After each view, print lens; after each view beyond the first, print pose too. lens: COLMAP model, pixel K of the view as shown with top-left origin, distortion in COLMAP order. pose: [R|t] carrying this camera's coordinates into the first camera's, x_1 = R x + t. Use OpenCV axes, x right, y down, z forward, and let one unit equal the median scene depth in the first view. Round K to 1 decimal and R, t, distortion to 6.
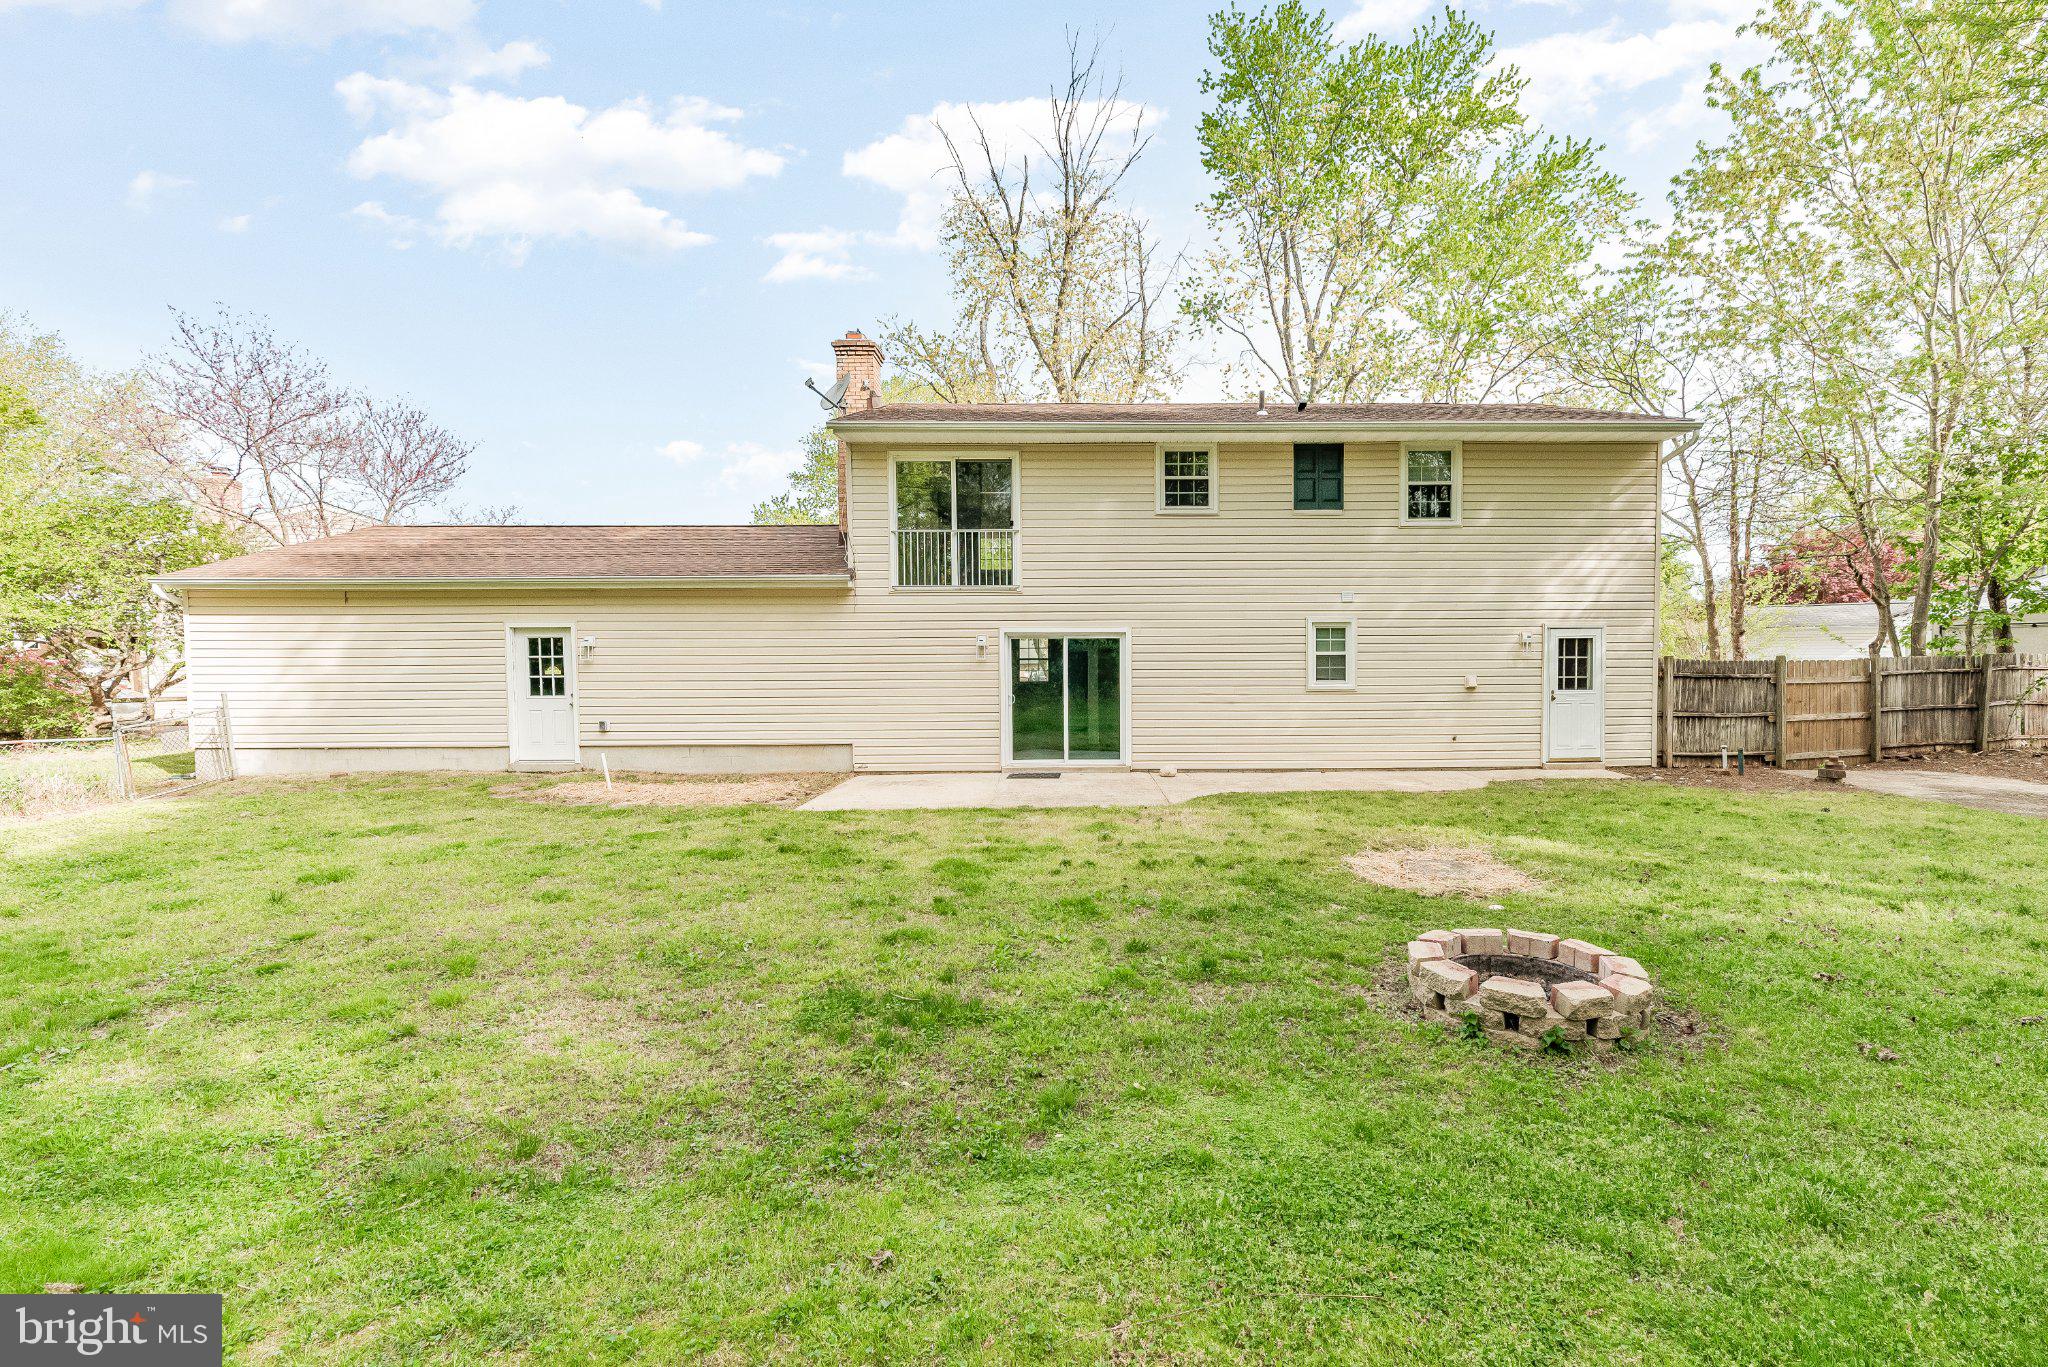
lens RADIAL K [[838.6, 0, 1015.6], [0, 838.6, 692.1], [0, 0, 1]] dist [0.001548, -0.000053]
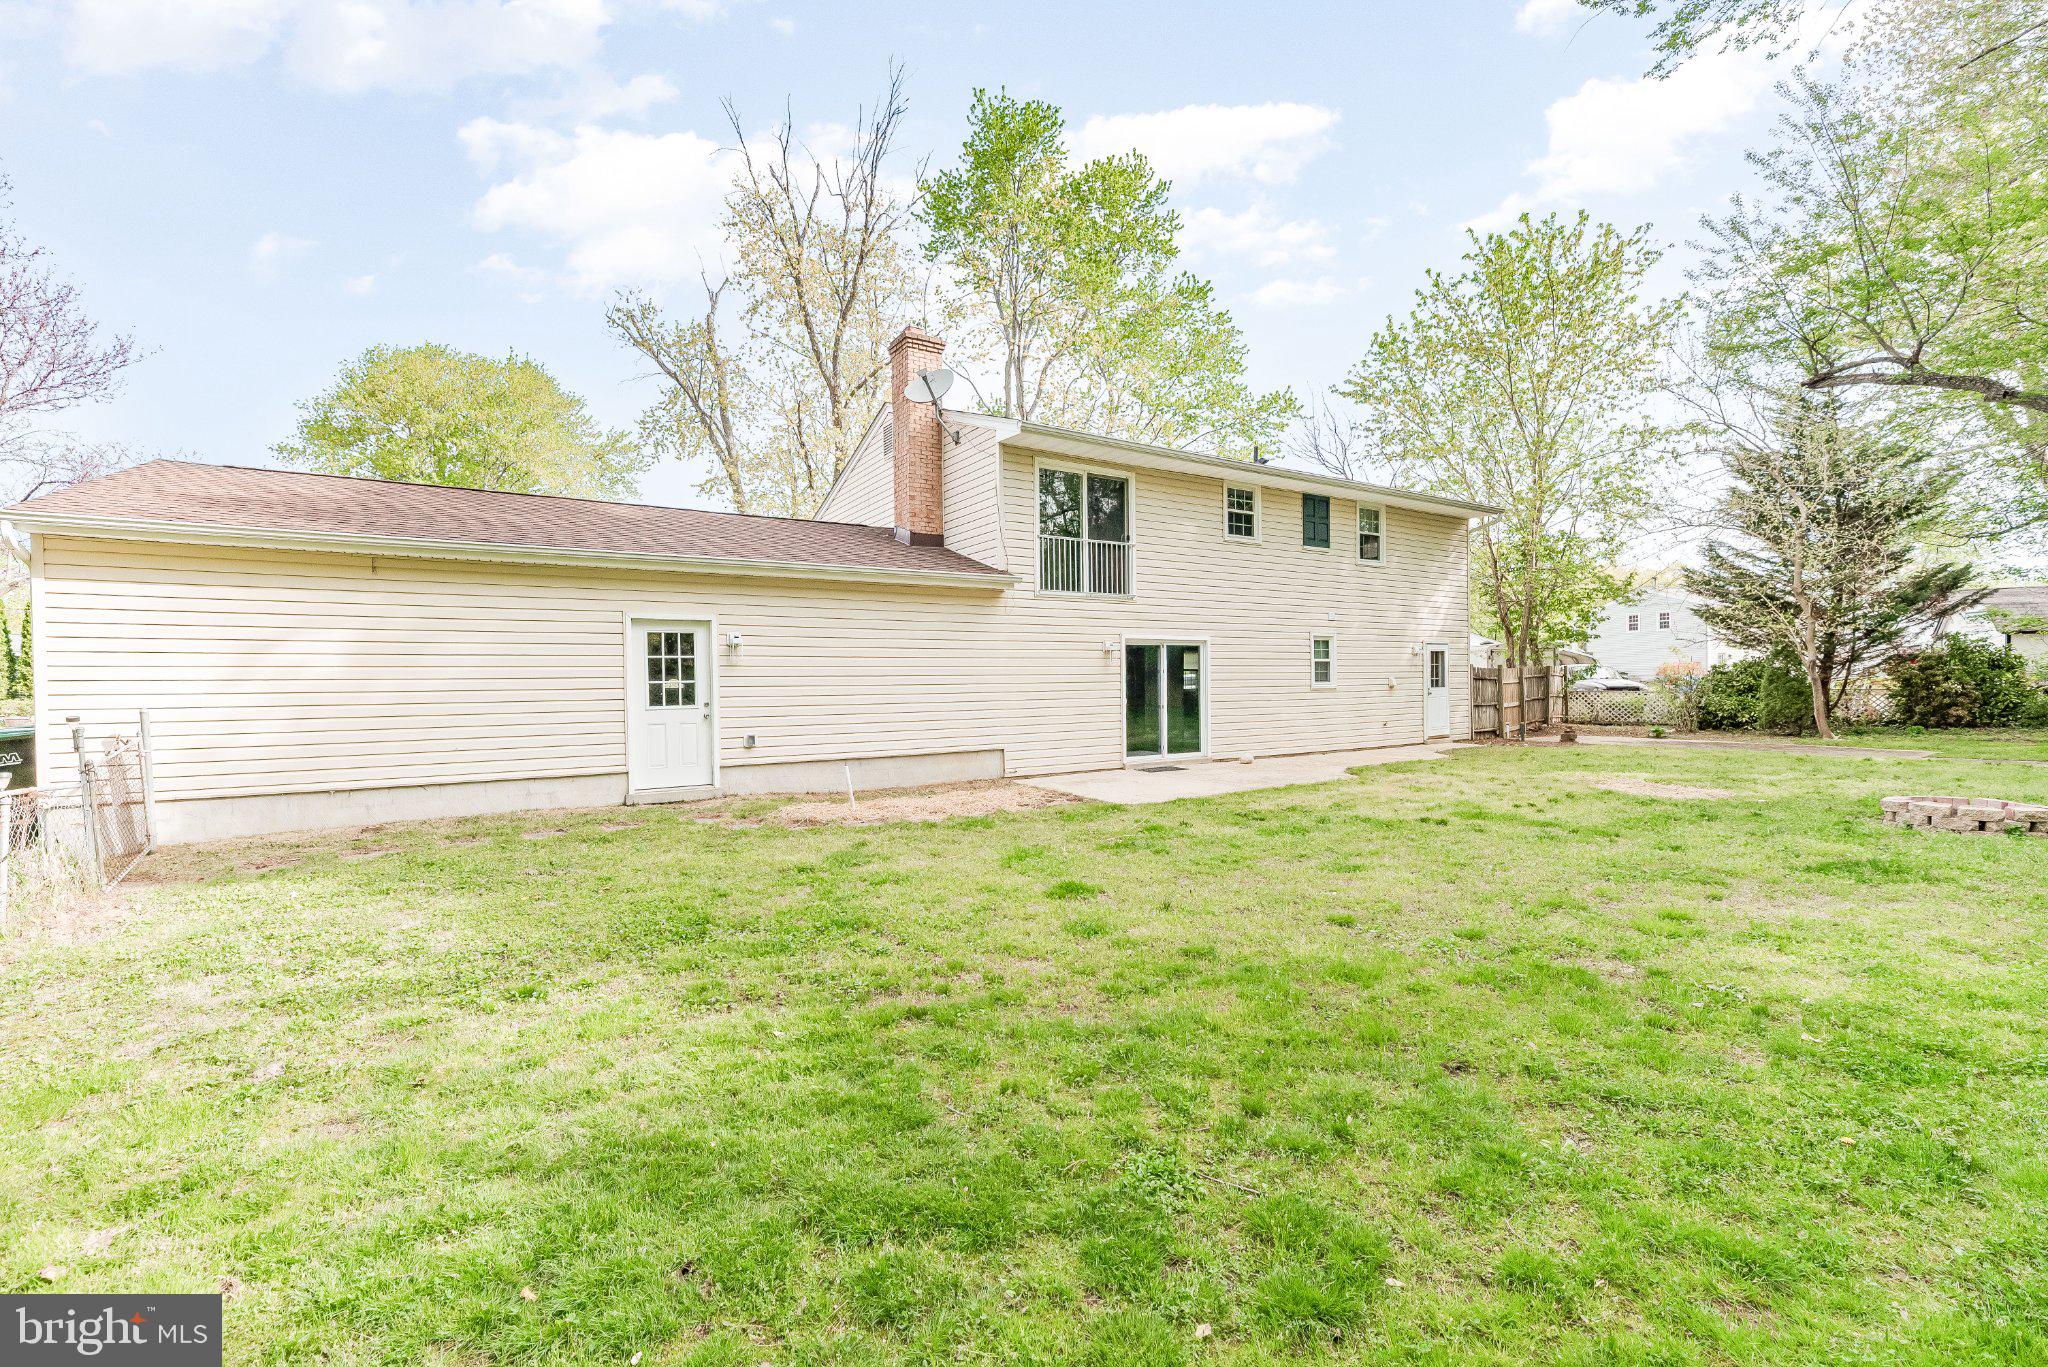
lens RADIAL K [[838.6, 0, 1015.6], [0, 838.6, 692.1], [0, 0, 1]] dist [0.001548, -0.000053]
pose [[0.858820, -0.011720, 0.512144, -0.685446], [0.029158, 0.999236, -0.026029, 0.021702], [-0.511447, 0.037287, 0.858505, 0.151646]]
